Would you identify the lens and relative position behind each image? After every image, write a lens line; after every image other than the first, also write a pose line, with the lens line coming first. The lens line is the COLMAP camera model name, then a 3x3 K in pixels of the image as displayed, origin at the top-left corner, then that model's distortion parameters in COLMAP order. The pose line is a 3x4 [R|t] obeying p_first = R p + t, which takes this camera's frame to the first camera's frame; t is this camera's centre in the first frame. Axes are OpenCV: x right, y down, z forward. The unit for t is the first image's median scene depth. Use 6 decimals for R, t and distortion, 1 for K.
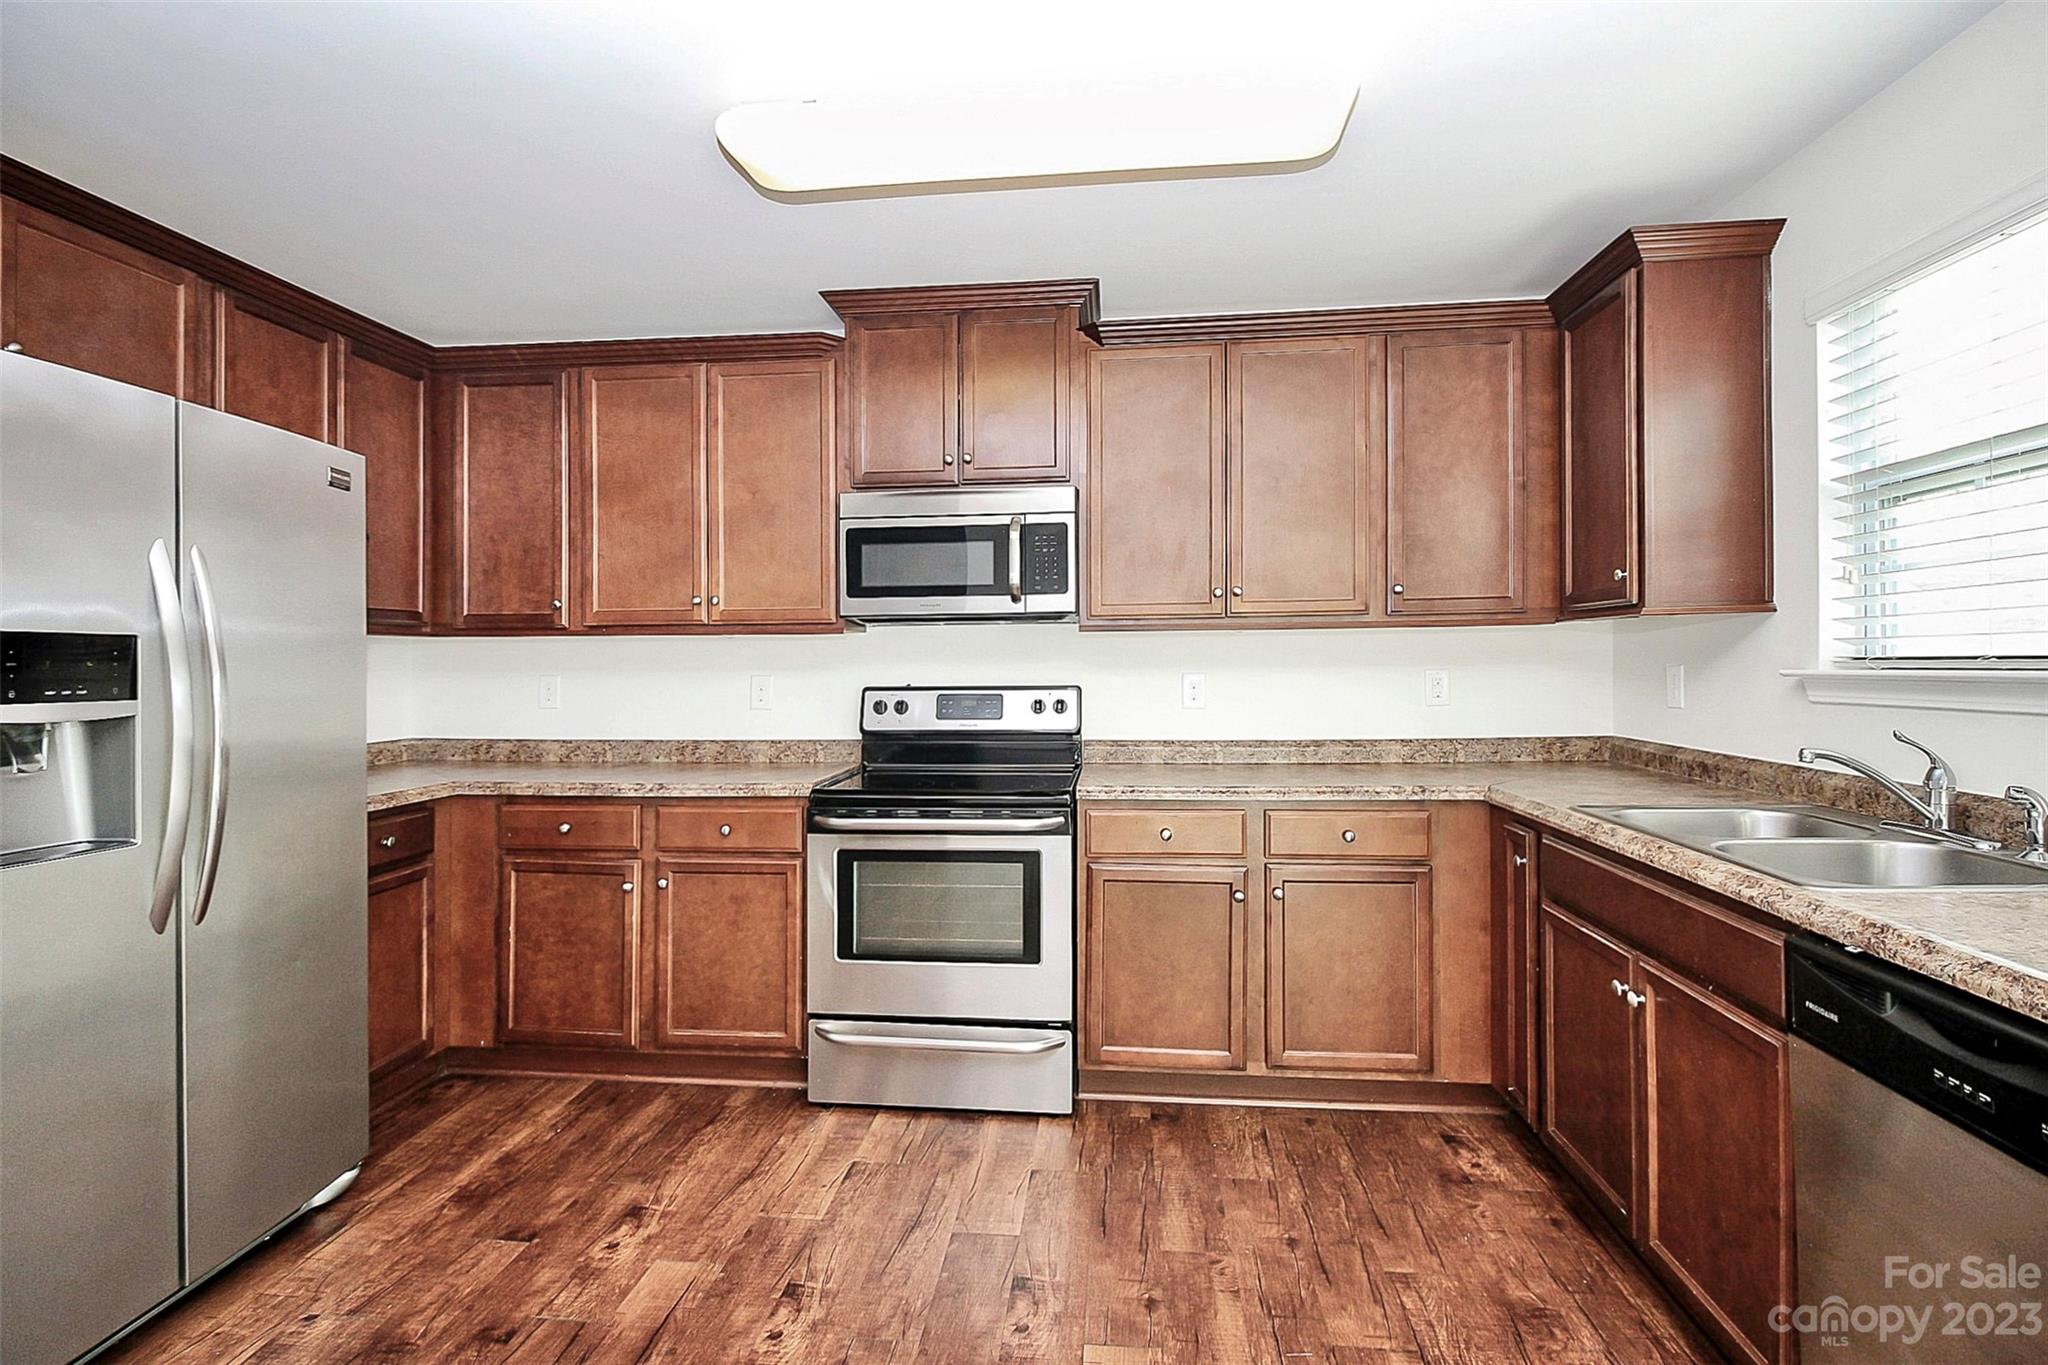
lens RADIAL K [[1000.2, 0, 1014.1], [0, 1000.2, 643.2], [0, 0, 1]] dist [0.014909, -0.015443]
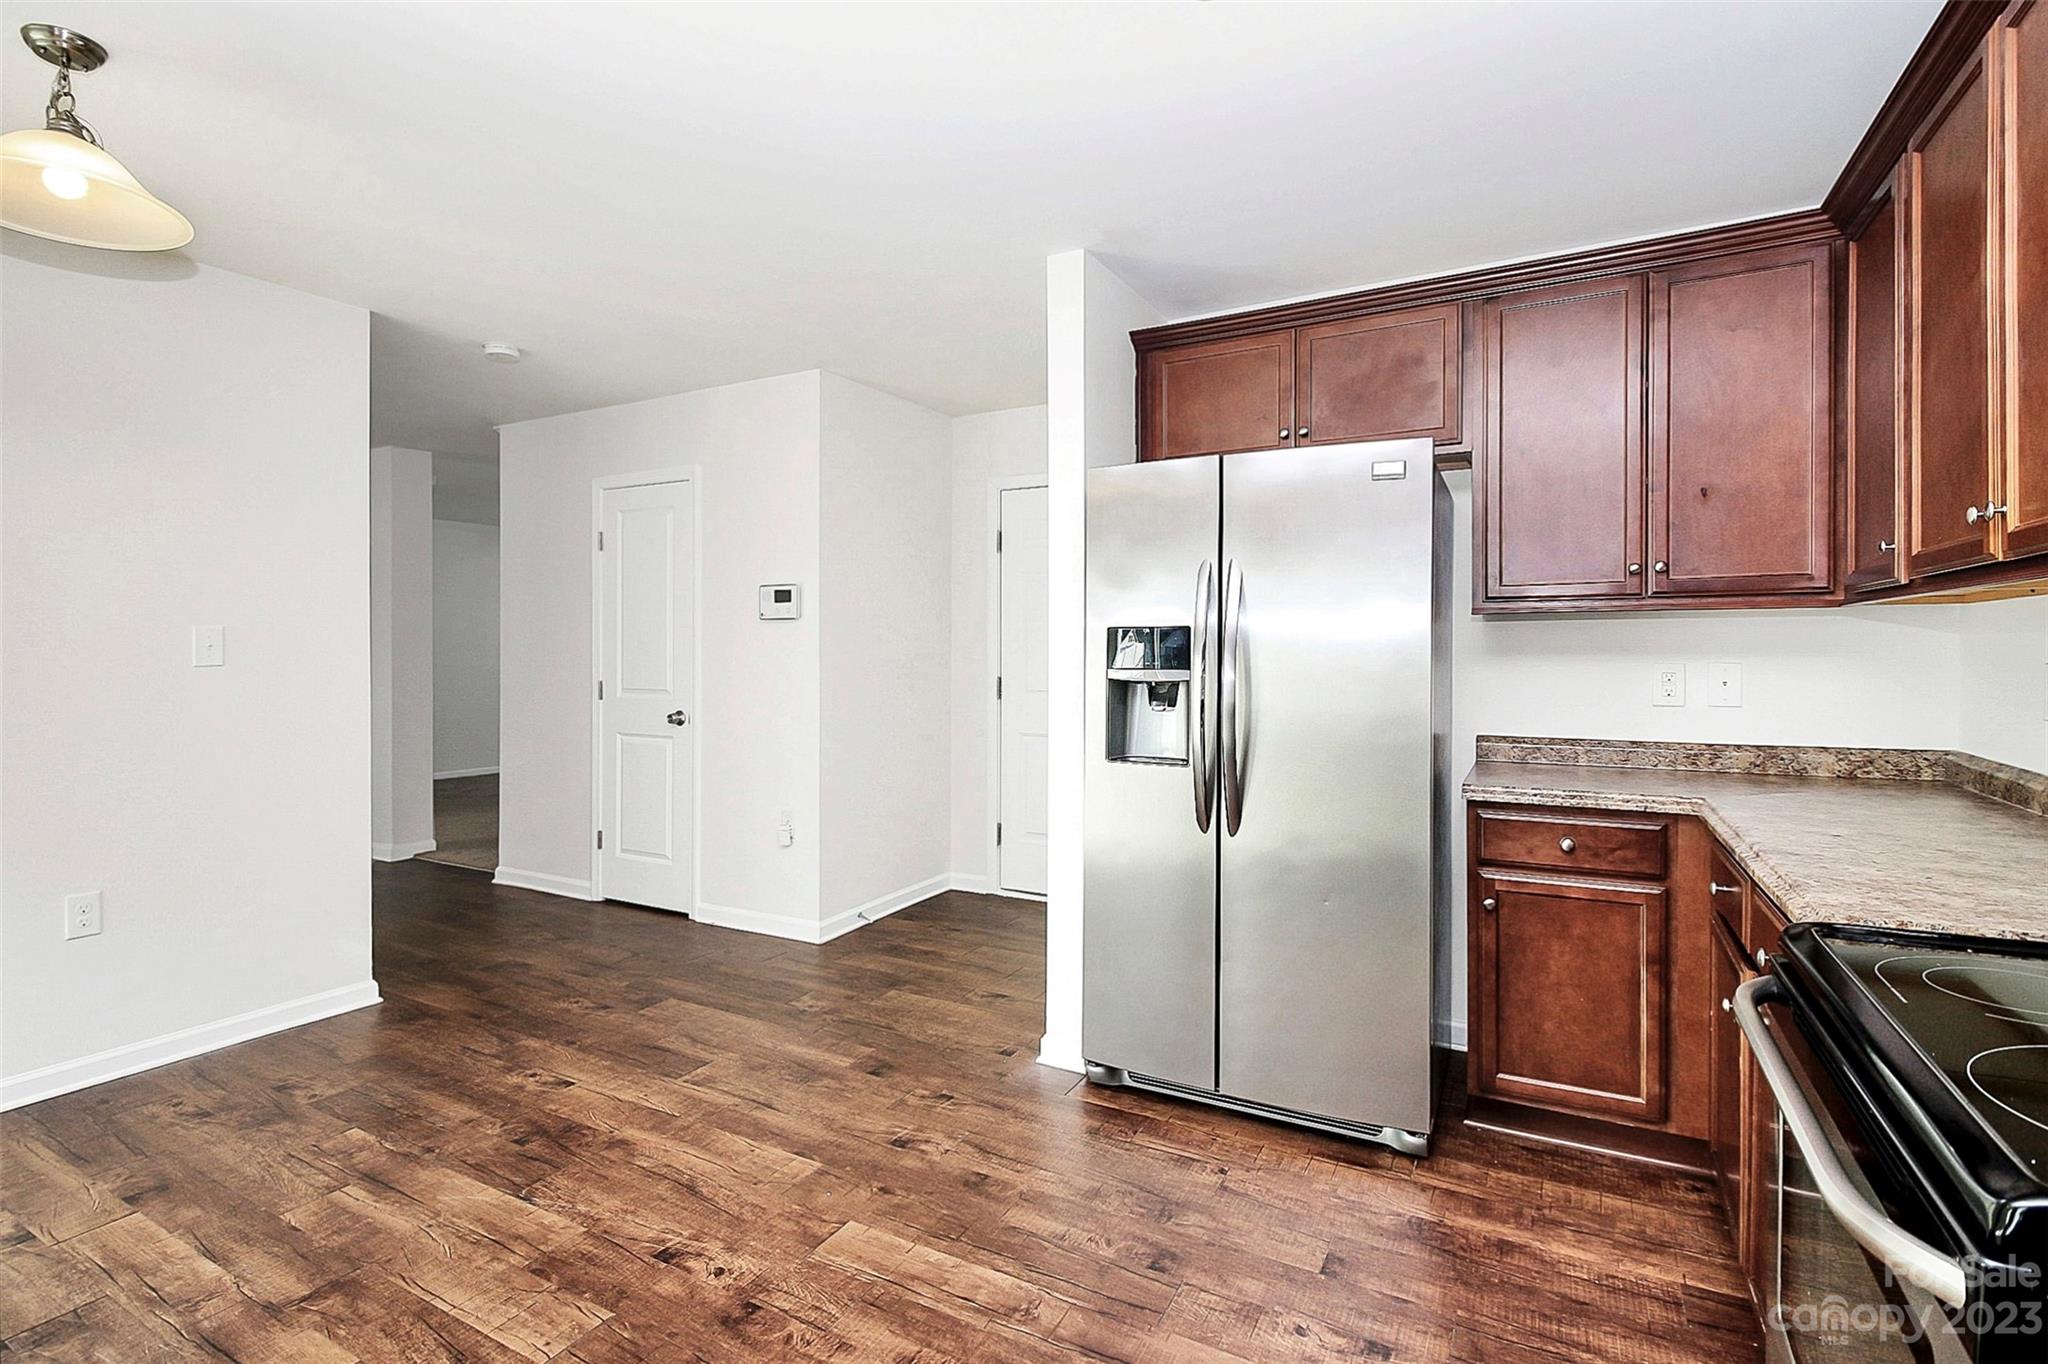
lens RADIAL K [[1015.3, 0, 1073.3], [0, 1015.3, 644.6], [0, 0, 1]] dist [-0.001686, -0.000654]
pose [[-0.367759, 0.004938, -0.929908, 0.347702], [0.018226, 0.999832, -0.001899, 0.013011], [0.929742, -0.017647, -0.367787, 0.858699]]
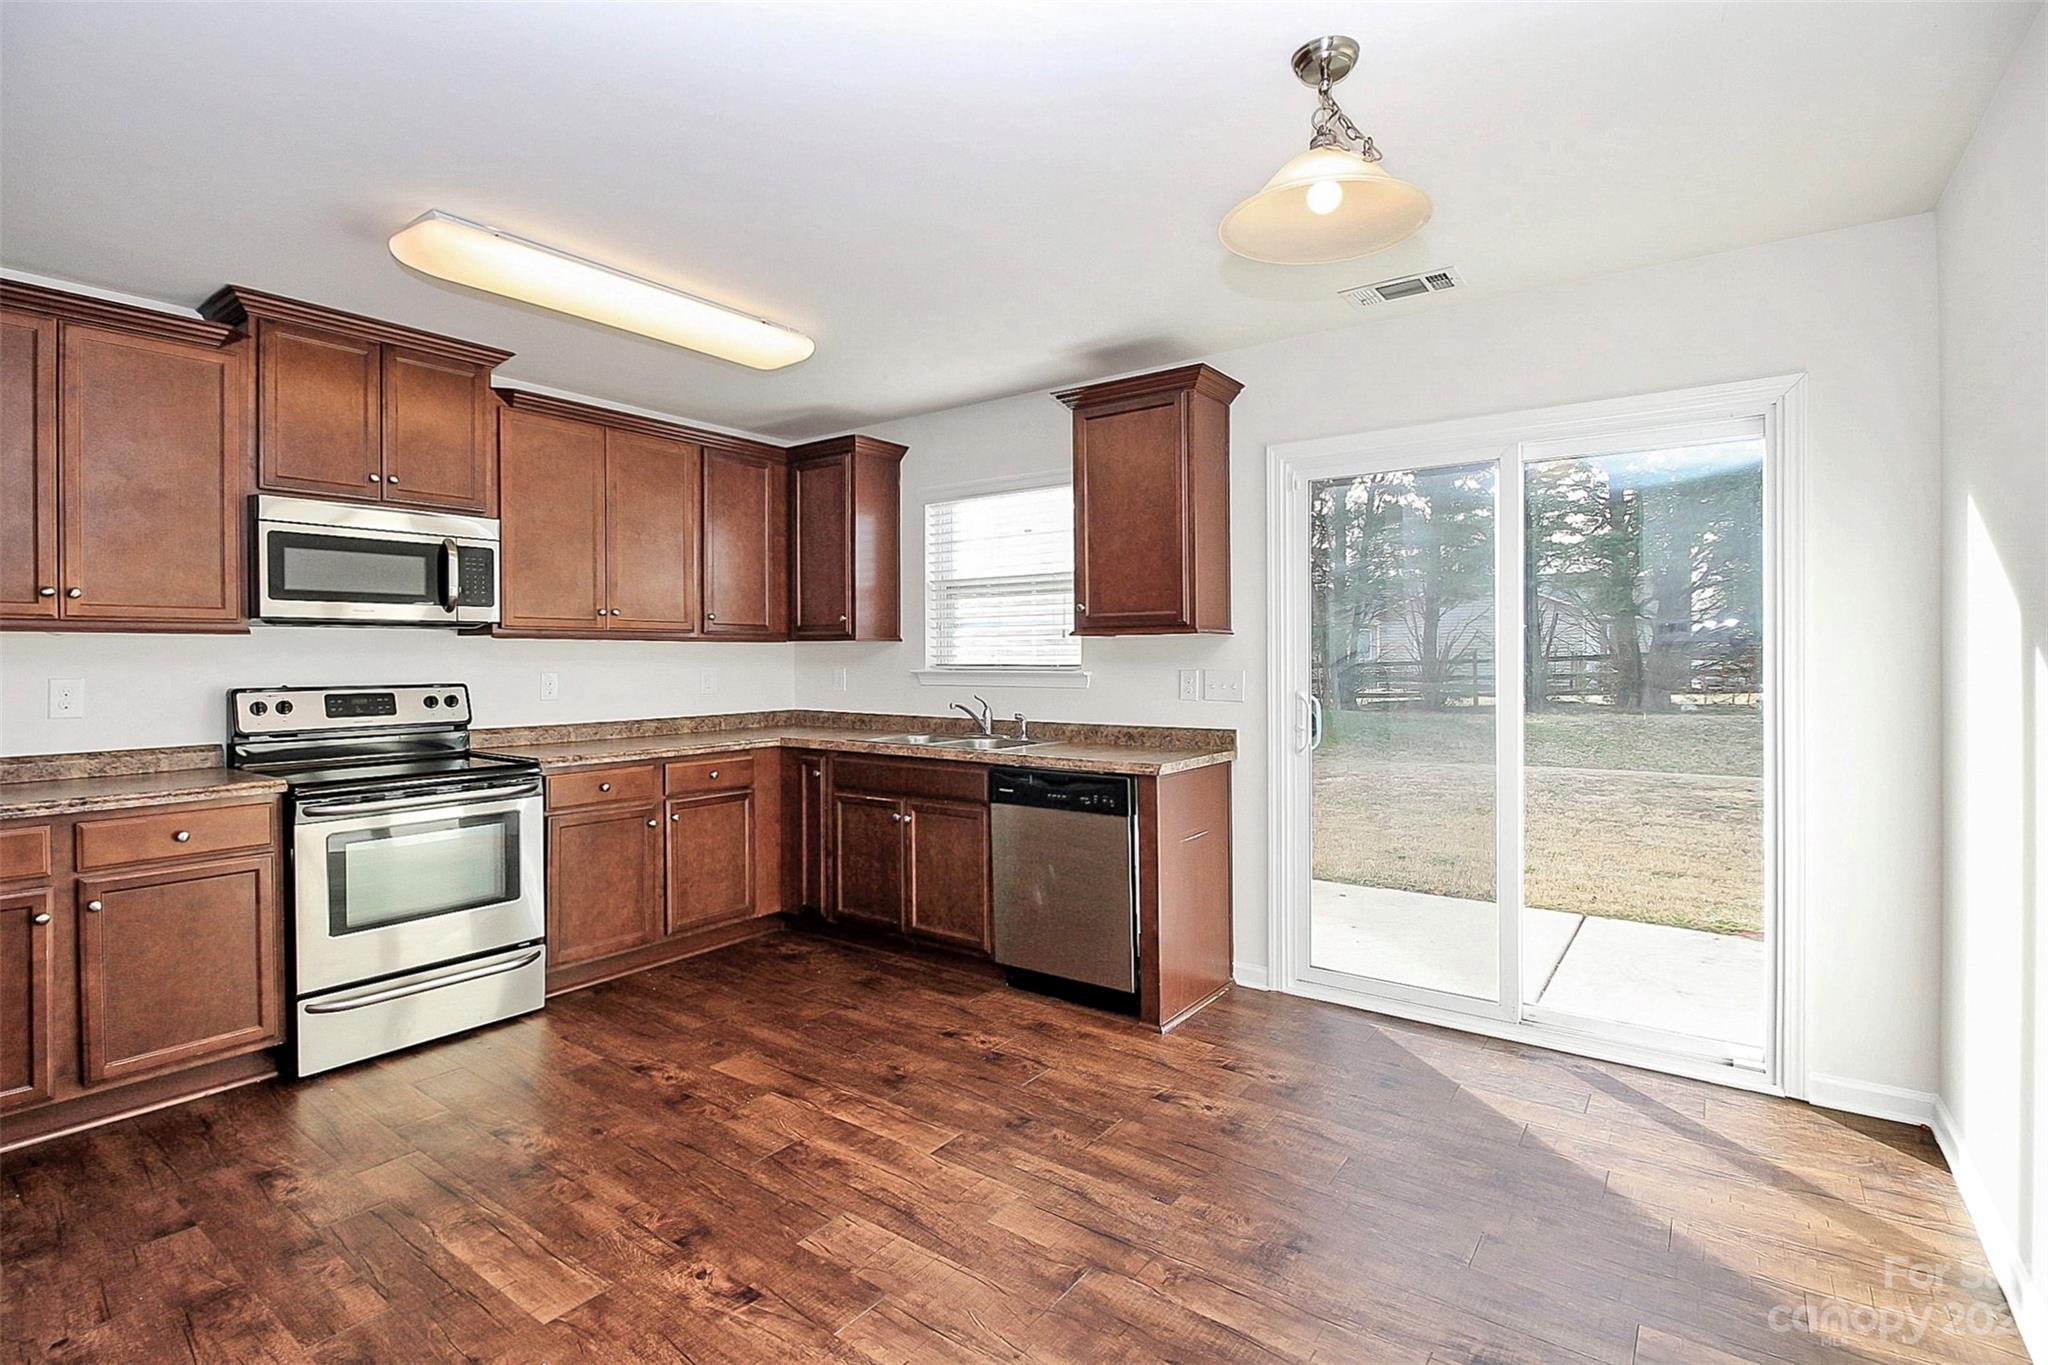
lens RADIAL K [[938.0, 0, 1033.7], [0, 938.0, 669.9], [0, 0, 1]] dist [0.001621, -0.009414]
pose [[0.493764, -0.004479, 0.869584, -0.661041], [-0.012501, 0.999847, 0.012249, 0.005430], [-0.869506, -0.016919, 0.493632, -0.149199]]
